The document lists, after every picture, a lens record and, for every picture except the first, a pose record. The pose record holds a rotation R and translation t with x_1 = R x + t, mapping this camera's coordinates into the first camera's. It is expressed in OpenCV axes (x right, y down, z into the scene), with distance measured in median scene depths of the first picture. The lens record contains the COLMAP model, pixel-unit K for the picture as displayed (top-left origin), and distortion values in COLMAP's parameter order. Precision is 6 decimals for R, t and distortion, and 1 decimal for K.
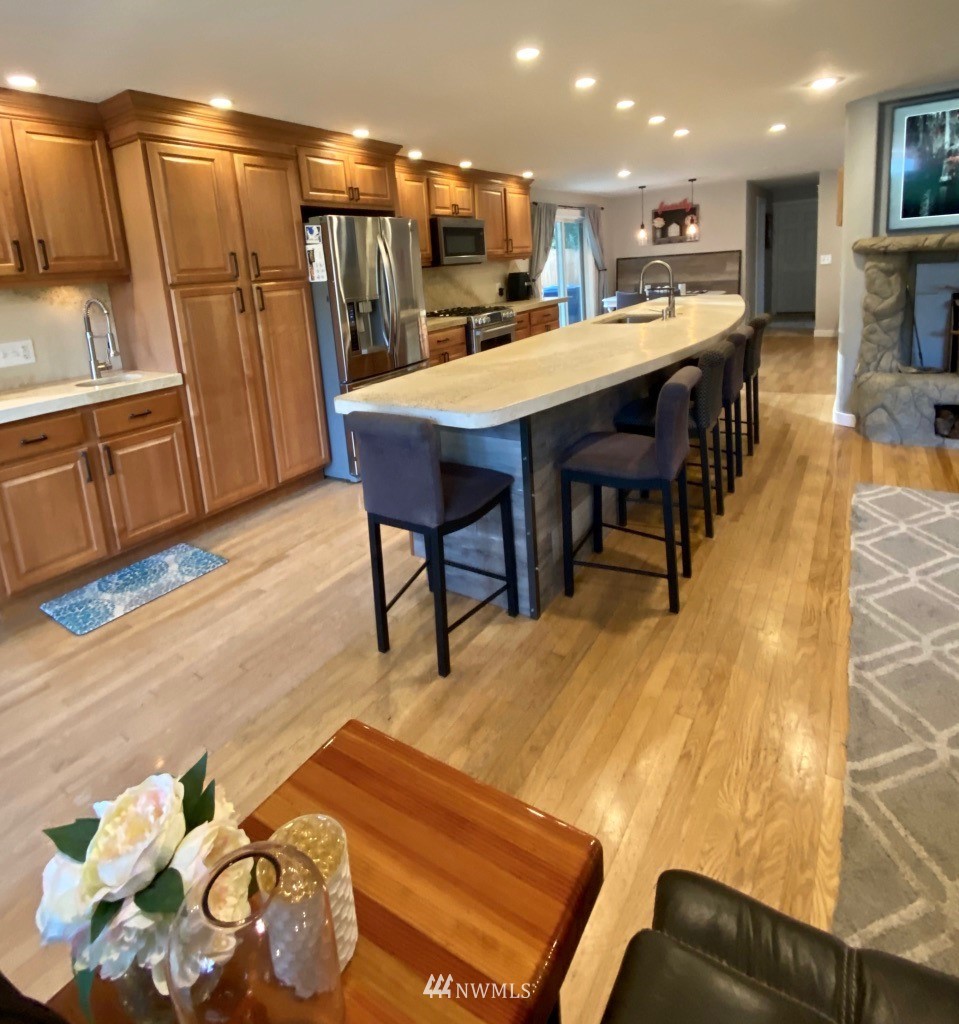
lens RADIAL K [[580.8, 0, 470.2], [0, 580.8, 369.9], [0, 0, 1]] dist [0.032299, -0.036378]
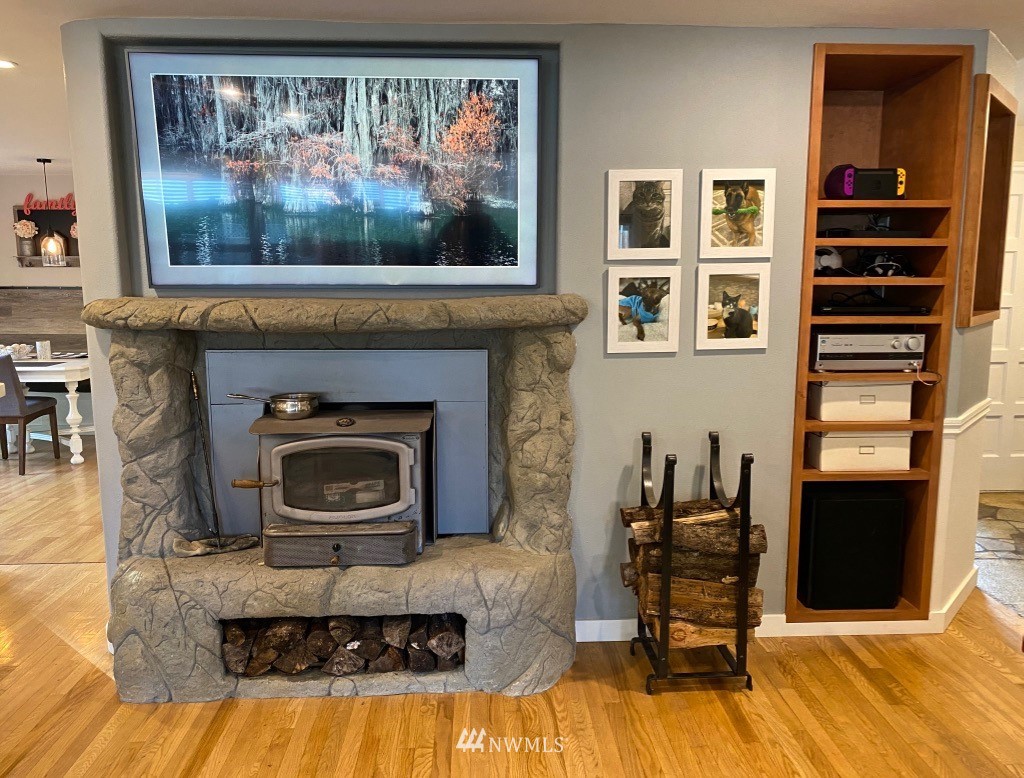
lens RADIAL K [[794.8, 0, 512.0], [0, 794.8, 389.0], [0, 0, 1]] dist [0.035359, 0.001271]
pose [[0.804408, -0.022195, 0.593662, 0.725408], [0.053392, 0.997959, -0.035036, -0.136821], [-0.591673, 0.059880, 0.803952, 0.305353]]
